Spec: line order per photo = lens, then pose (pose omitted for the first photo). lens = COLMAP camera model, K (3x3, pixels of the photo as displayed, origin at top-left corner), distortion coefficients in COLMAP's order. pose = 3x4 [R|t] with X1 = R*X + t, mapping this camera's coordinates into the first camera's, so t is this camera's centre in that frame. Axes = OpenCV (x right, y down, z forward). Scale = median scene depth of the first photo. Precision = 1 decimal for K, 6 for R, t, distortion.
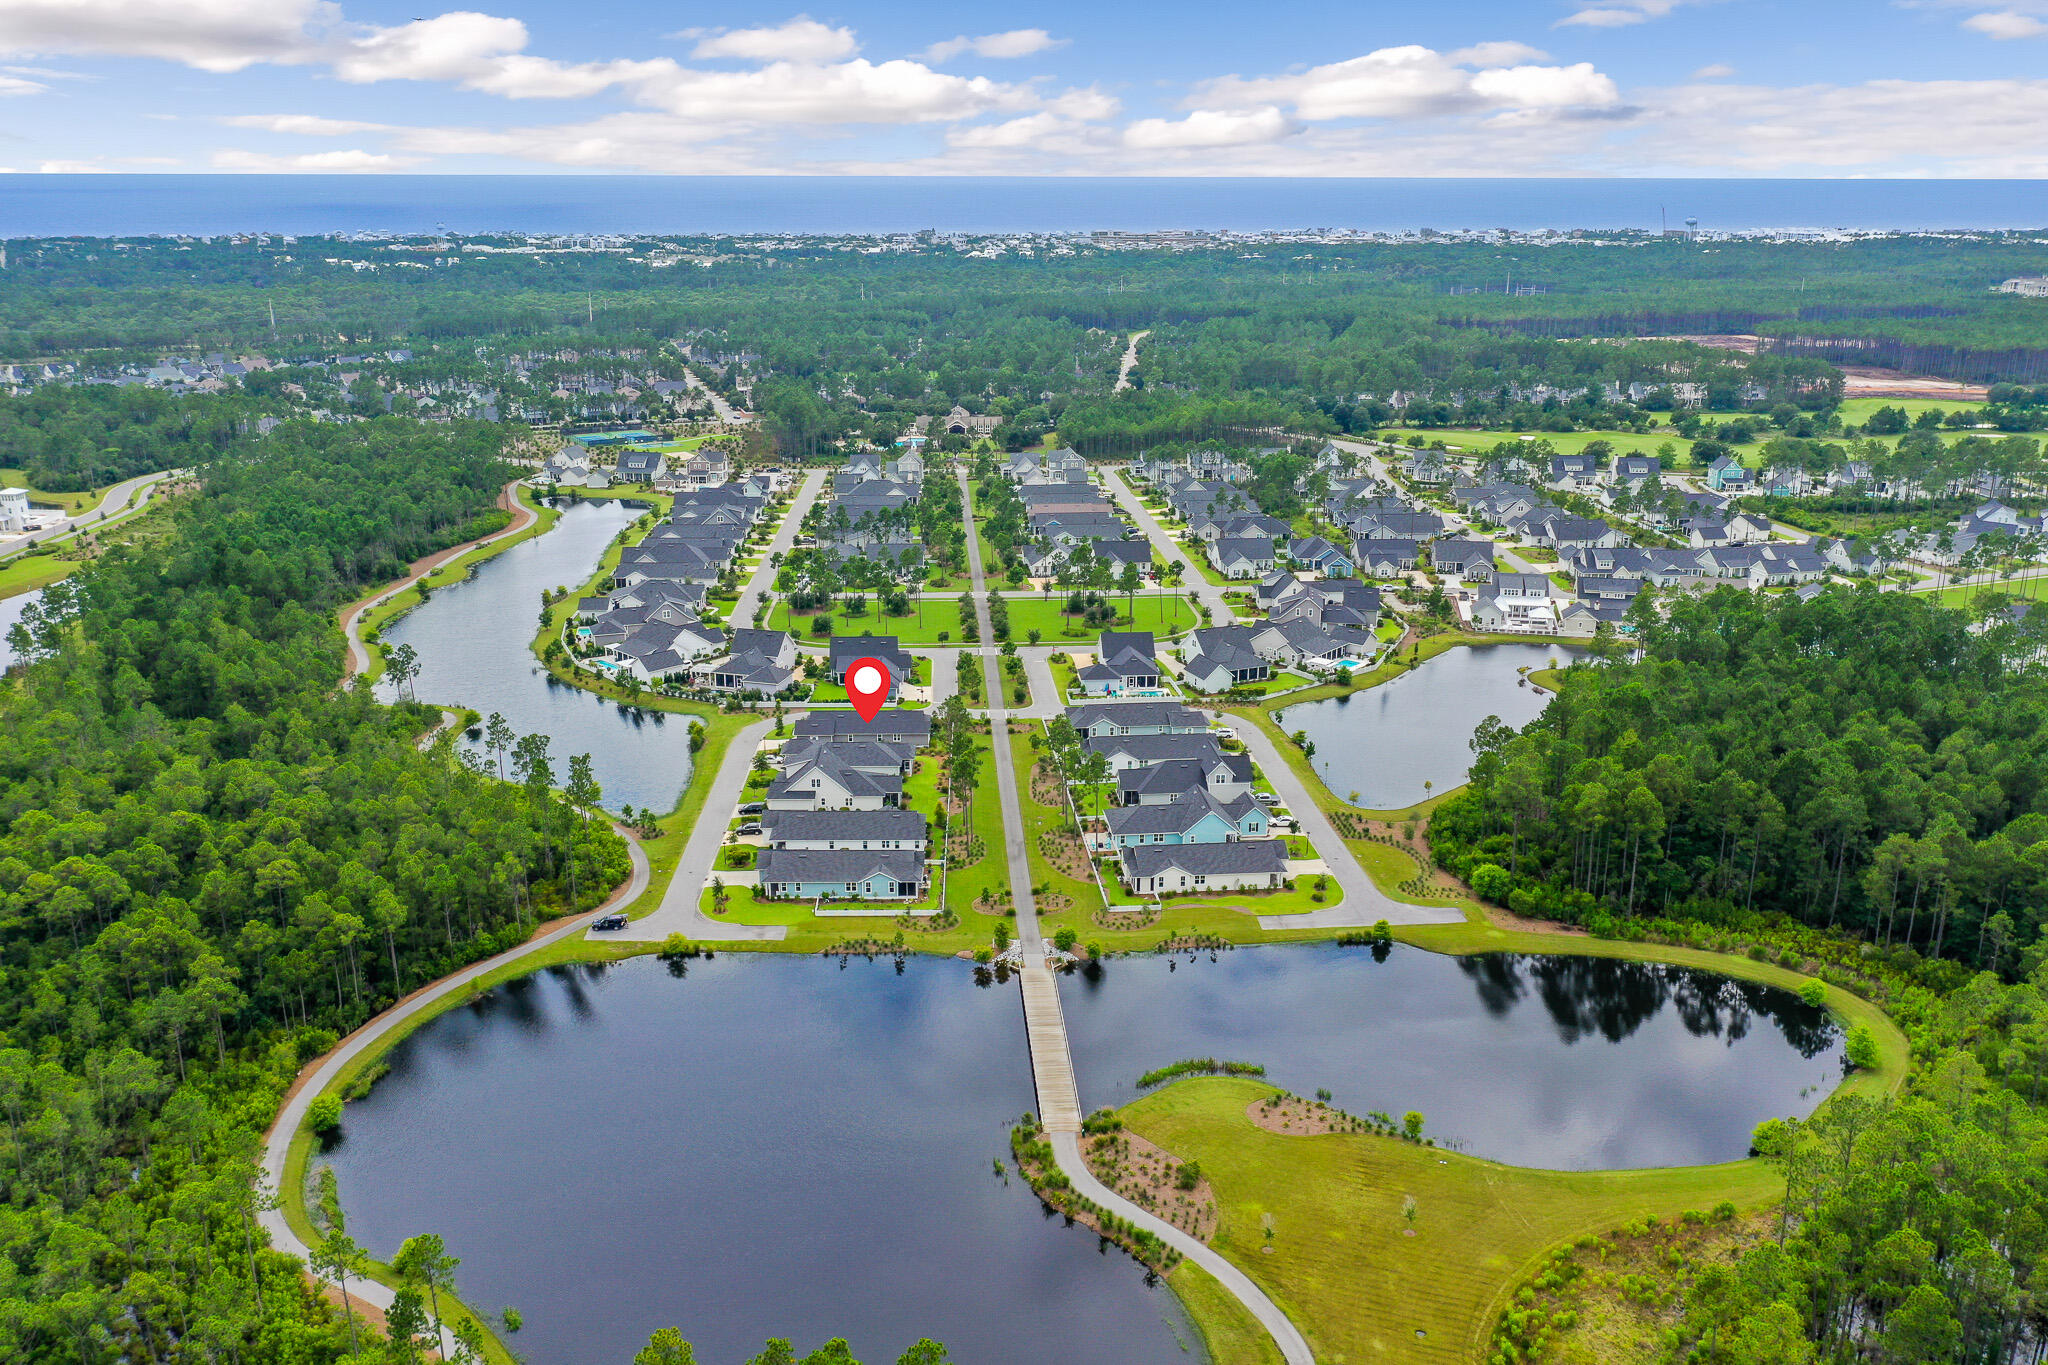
lens RADIAL K [[1699.2, 0, 1007.8], [0, 1699.2, 696.8], [0, 0, 1]] dist [0.007525, -0.005841]
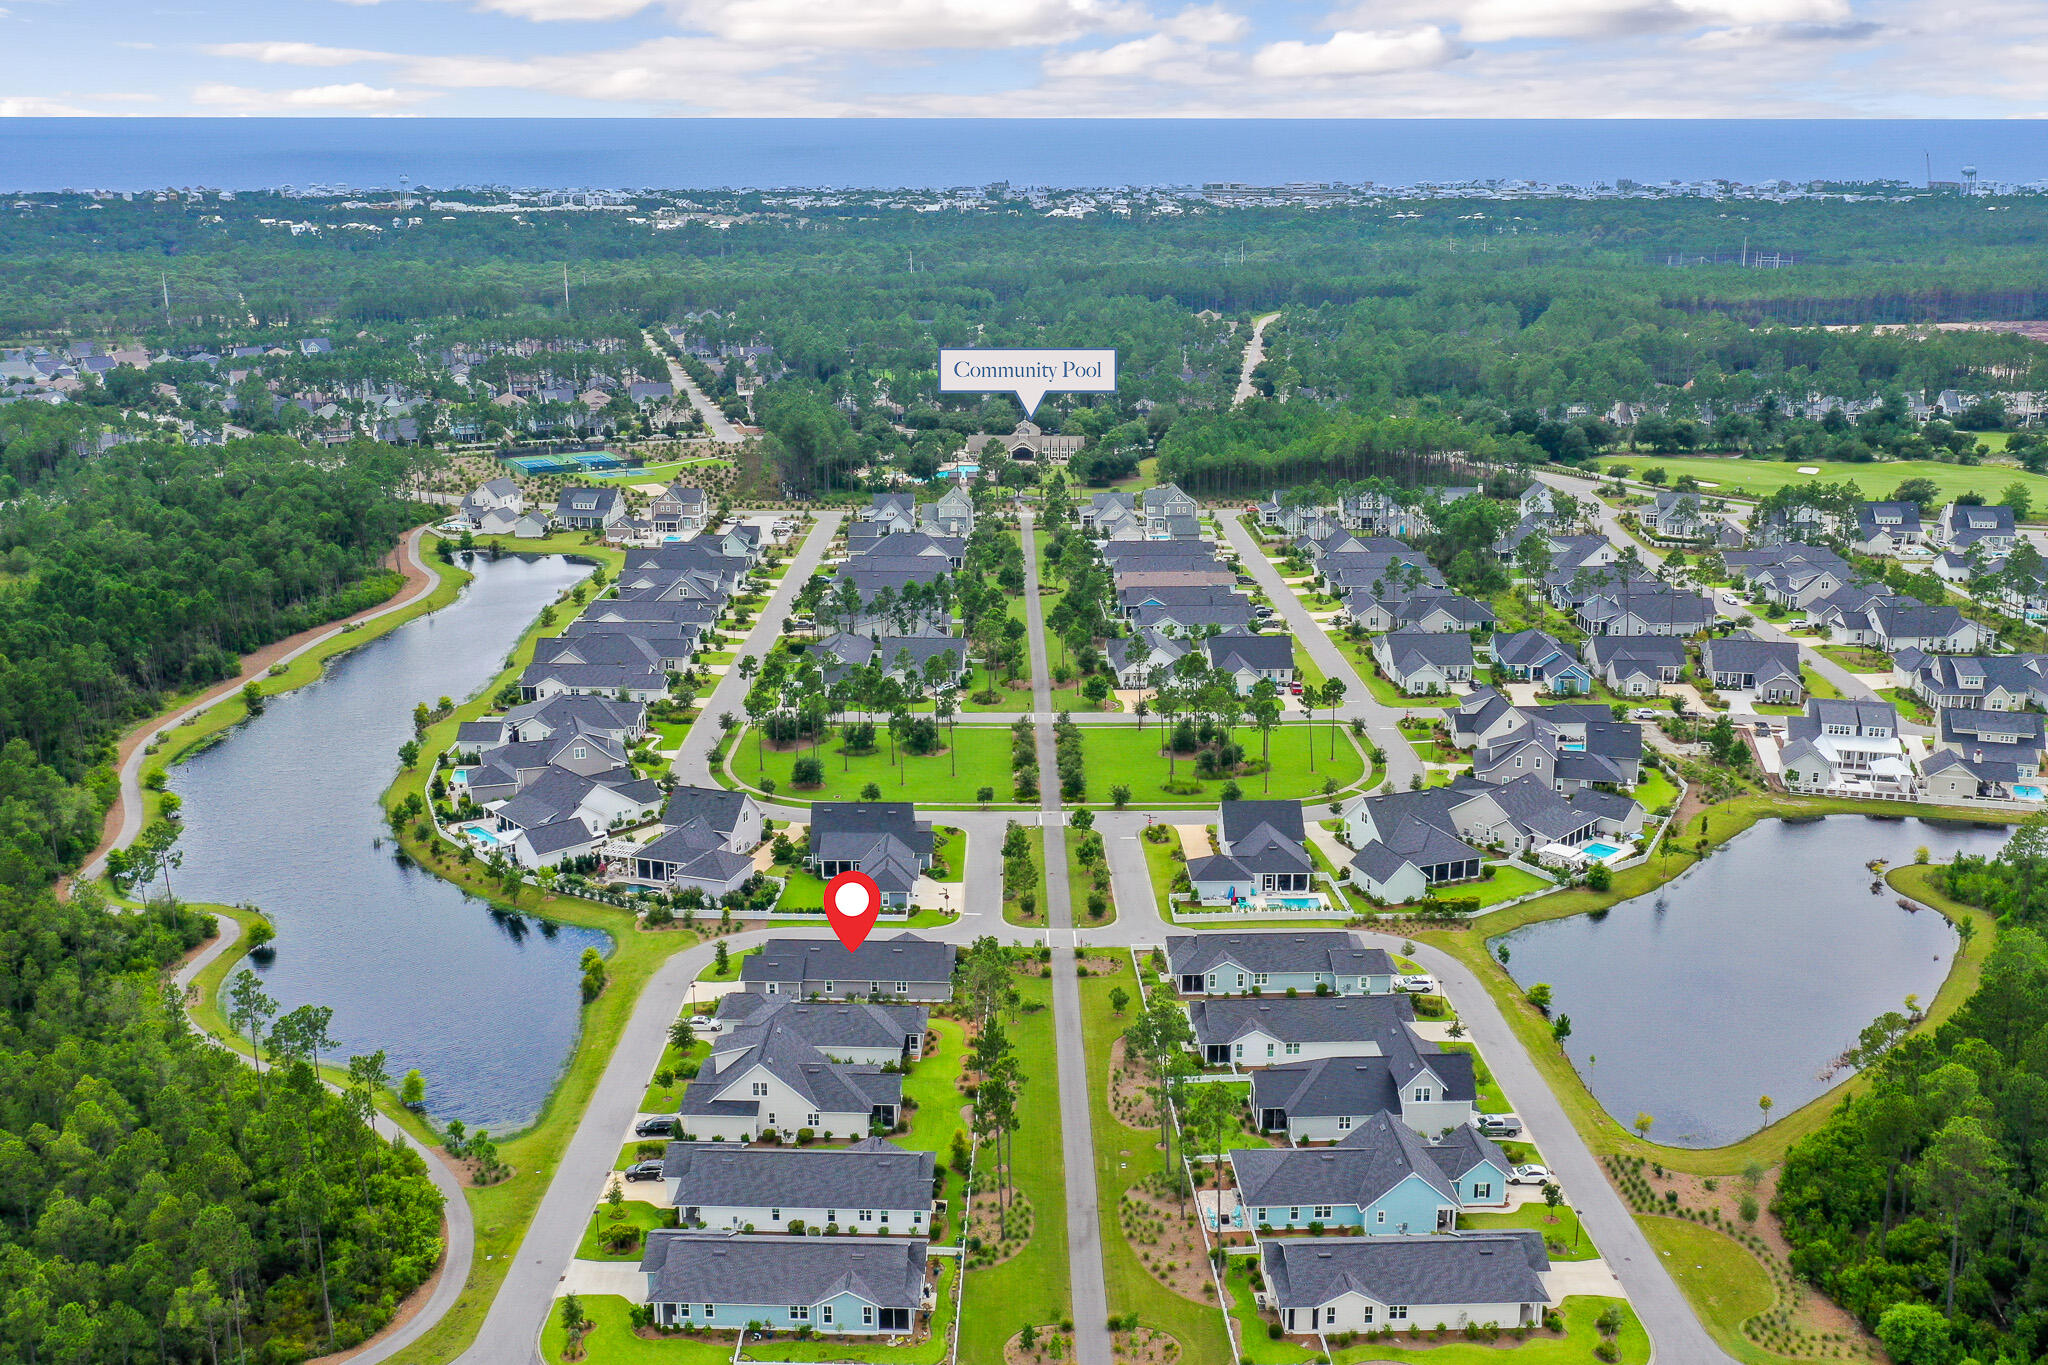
lens RADIAL K [[1699.2, 0, 1039.1], [0, 1699.2, 666.2], [0, 0, 1]] dist [0.007525, -0.005841]
pose [[0.999203, 0.009610, -0.038754, 0.007912], [-0.009194, 0.999898, 0.010907, -0.084001], [0.038855, -0.010542, 0.999189, 0.298804]]
